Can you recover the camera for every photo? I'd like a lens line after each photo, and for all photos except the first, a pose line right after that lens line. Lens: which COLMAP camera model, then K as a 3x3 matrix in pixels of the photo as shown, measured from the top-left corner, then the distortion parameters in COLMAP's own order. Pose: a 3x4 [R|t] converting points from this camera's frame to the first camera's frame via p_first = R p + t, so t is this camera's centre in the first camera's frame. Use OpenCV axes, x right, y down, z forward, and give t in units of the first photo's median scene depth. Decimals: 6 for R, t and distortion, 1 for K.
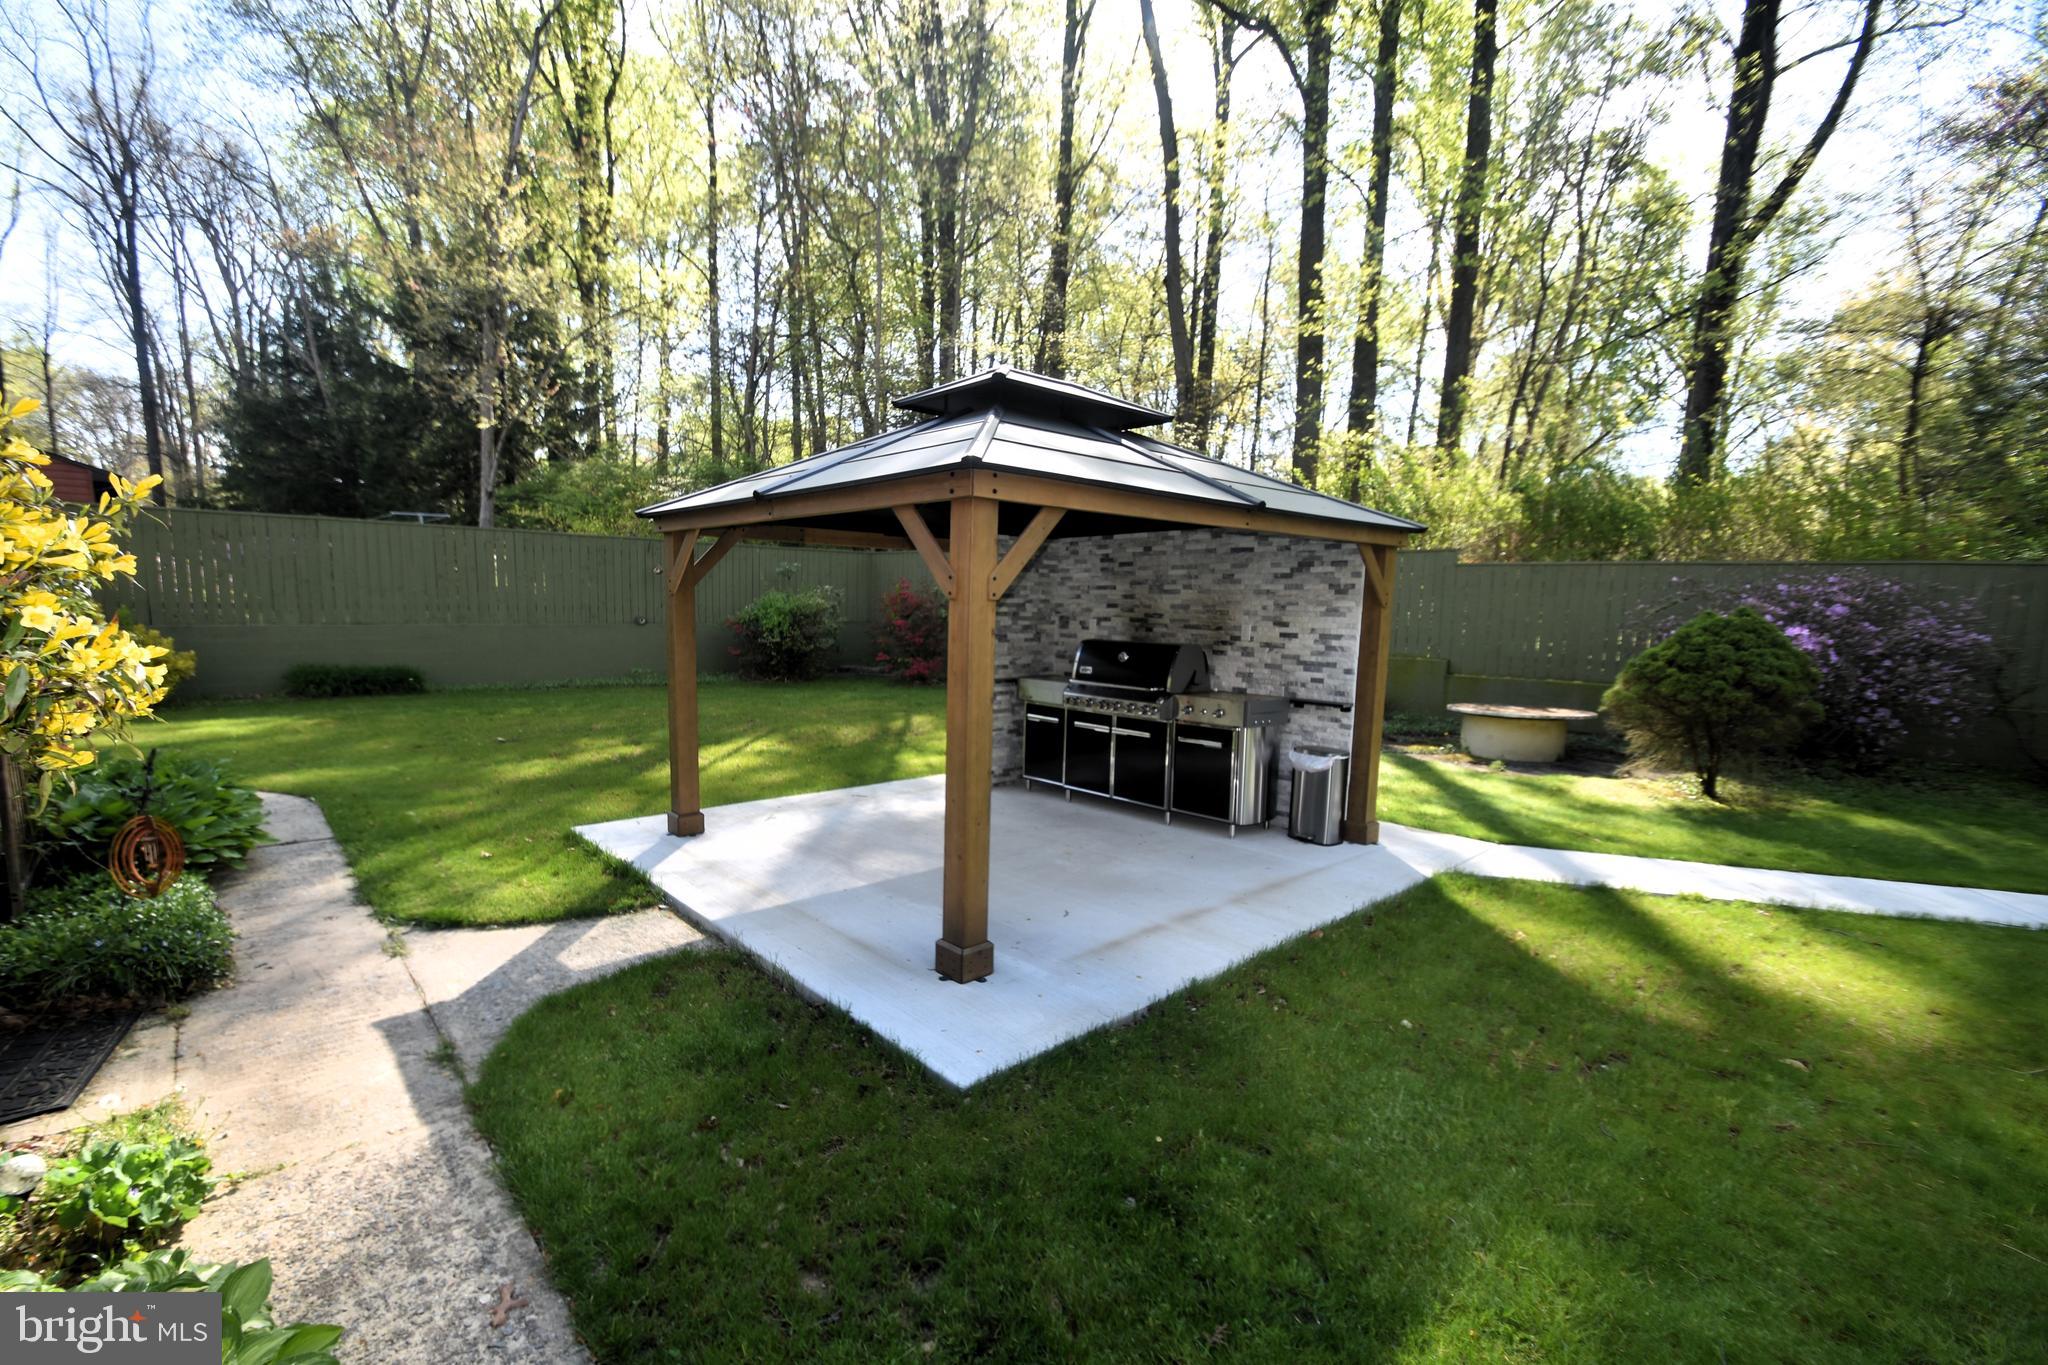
lens RADIAL K [[865.8, 0, 1024.0], [0, 865.8, 682.5], [0, 0, 1]] dist [0.011431, -0.013137]
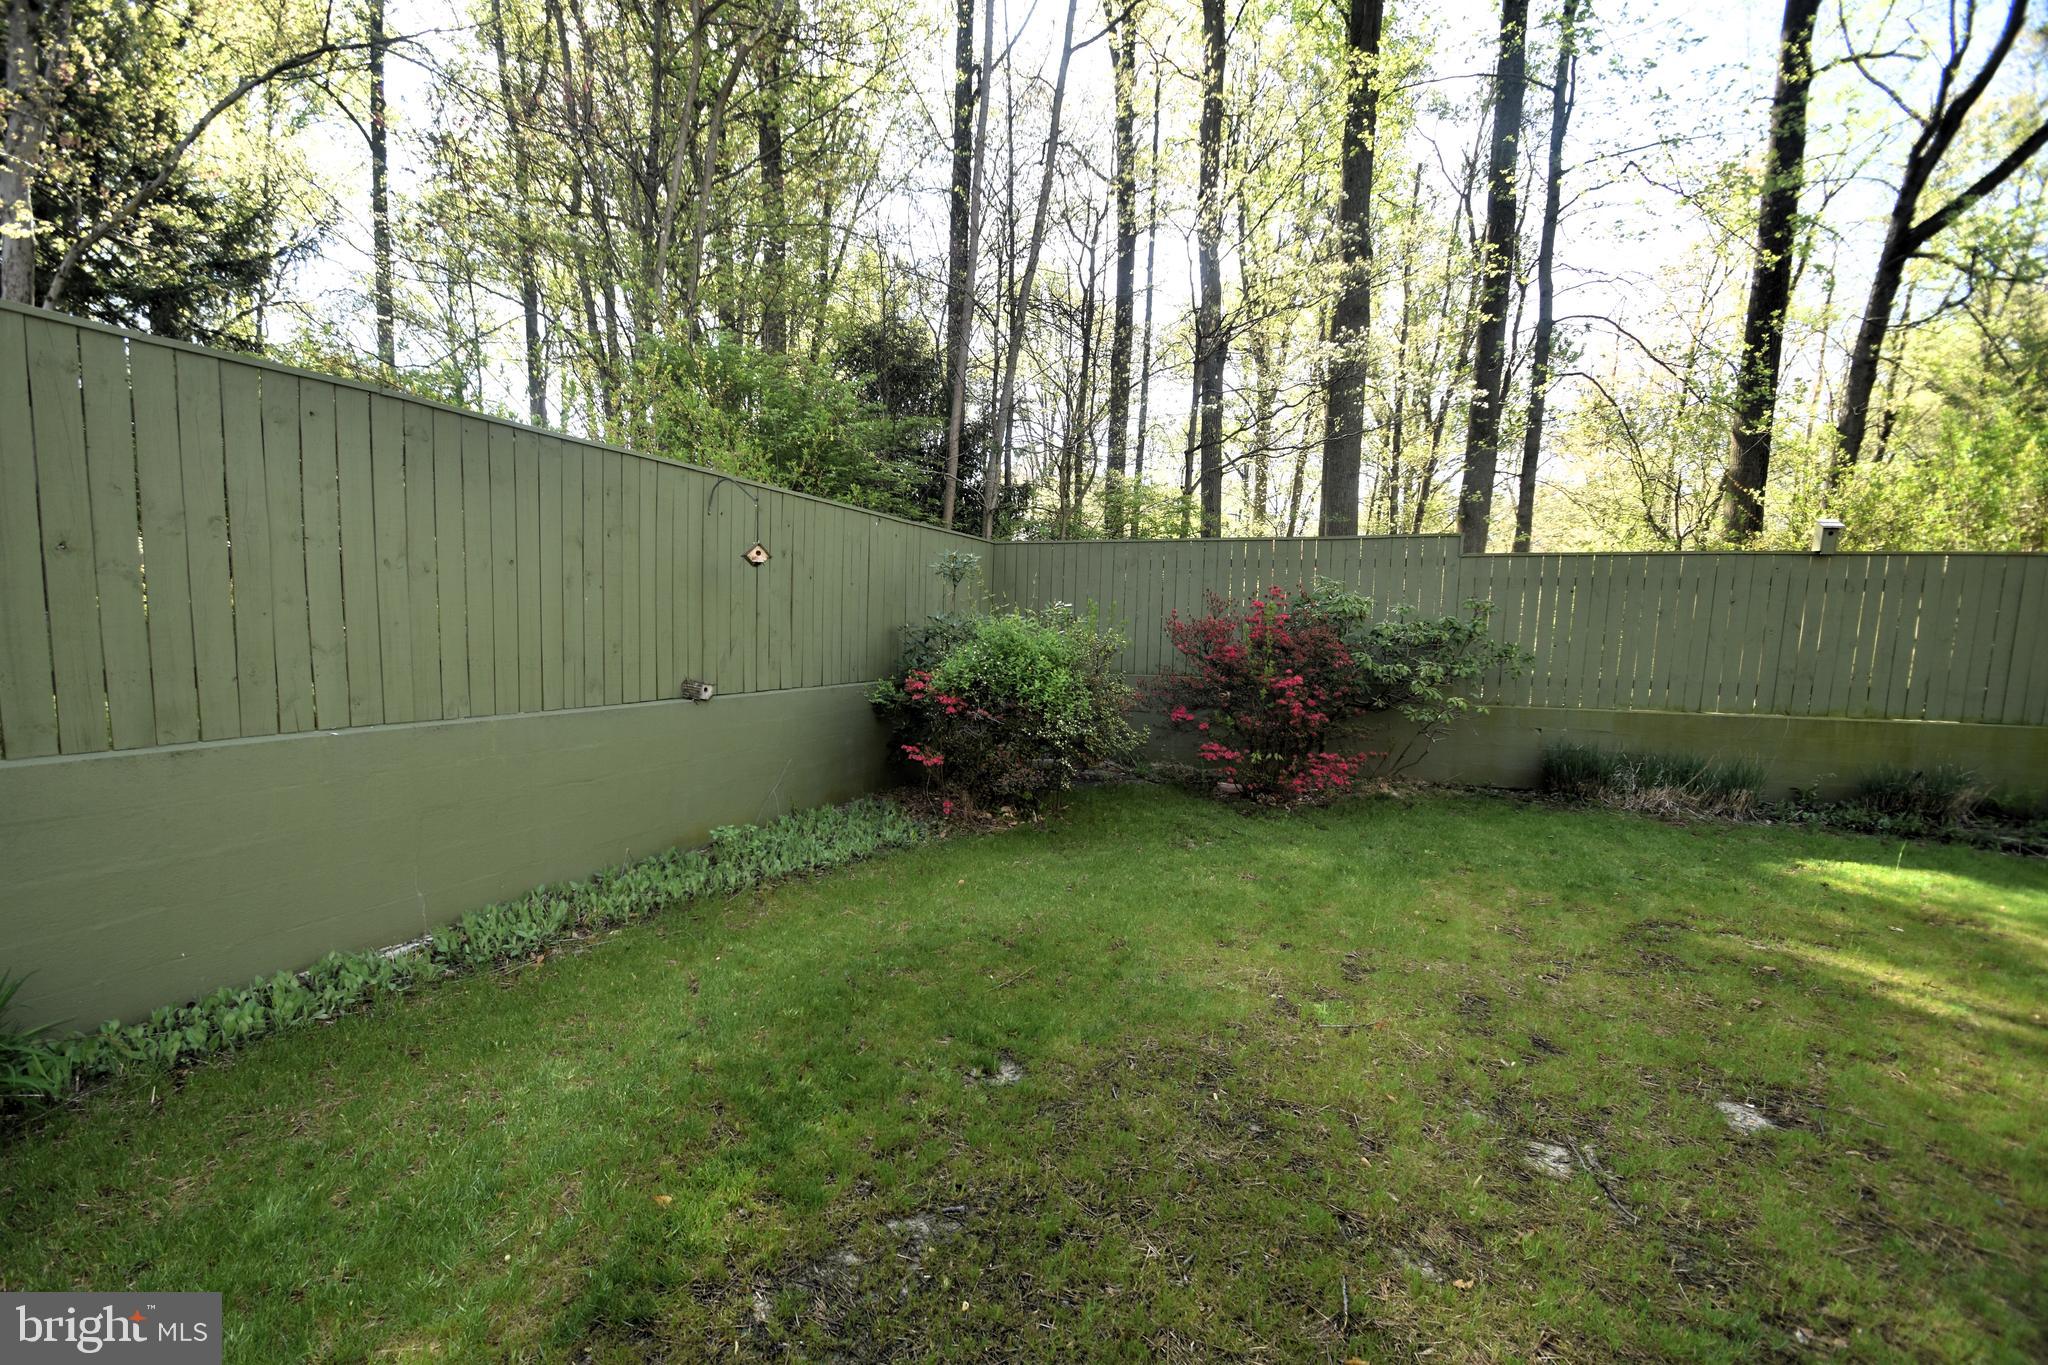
lens RADIAL K [[885.9, 0, 1024.0], [0, 885.9, 682.5], [0, 0, 1]] dist [-0.001404, -0.000177]
pose [[0.932796, -0.023834, 0.359616, -1.101310], [0.033904, 0.999189, -0.021720, -0.151757], [-0.358807, 0.032453, 0.932847, 1.459351]]
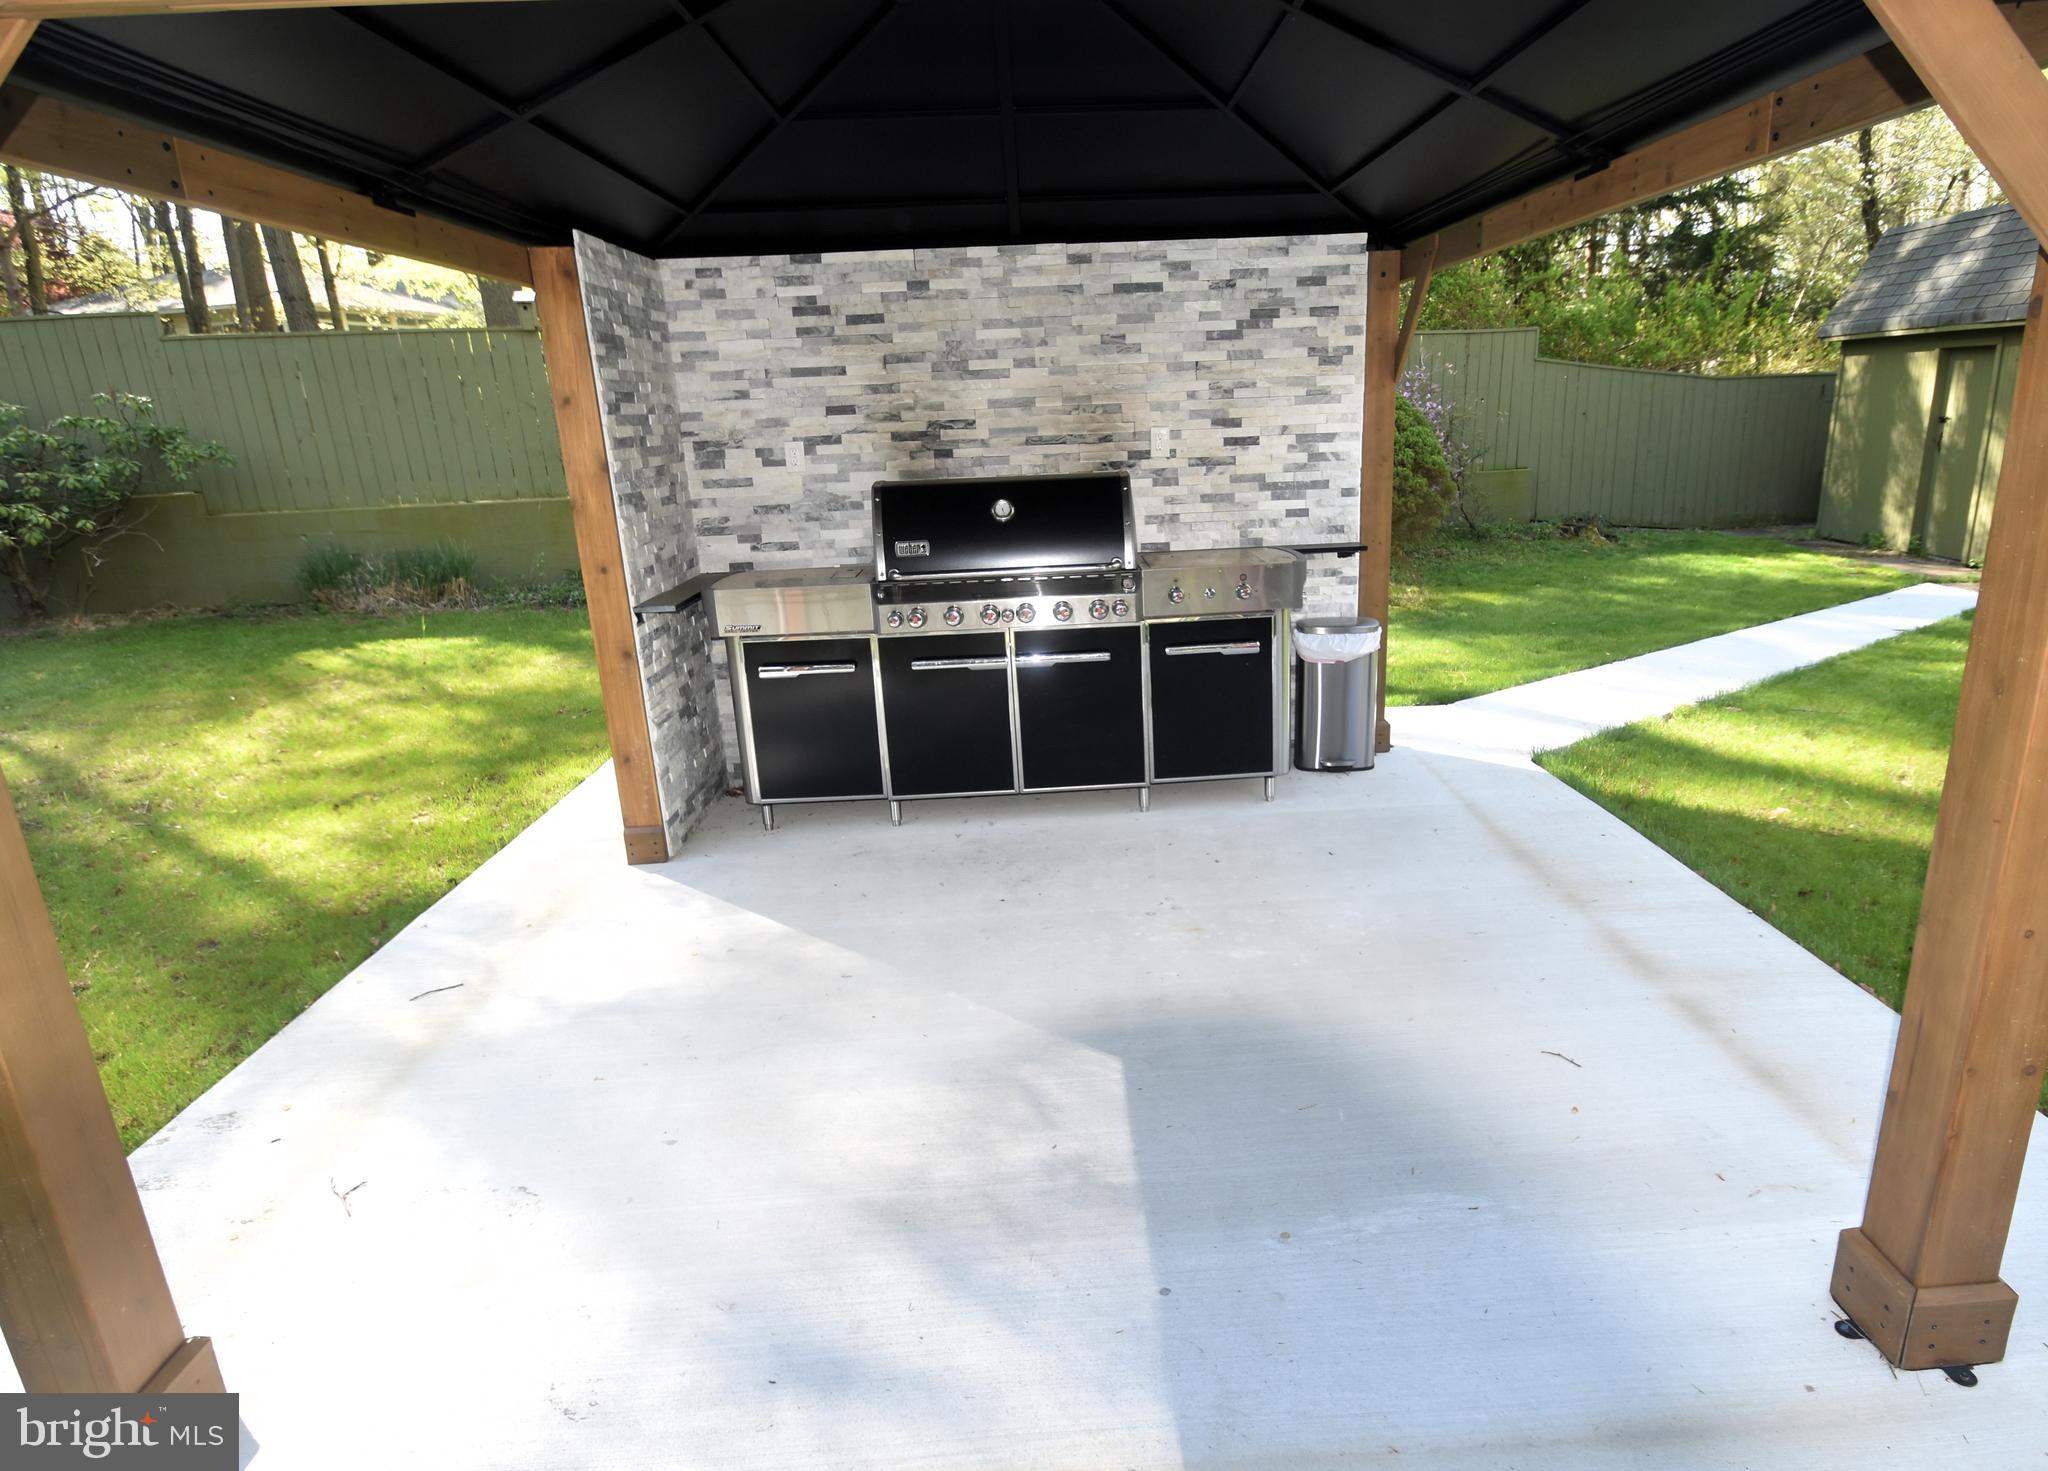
lens RADIAL K [[1140.2, 0, 1047.9], [0, 1140.2, 723.1], [0, 0, 1]] dist [-0.004603, -0.003173]
pose [[0.652705, -0.244757, 0.716987, -0.367204], [0.117714, 0.967647, 0.223164, -0.055534], [-0.748411, -0.061260, 0.660400, 0.559444]]
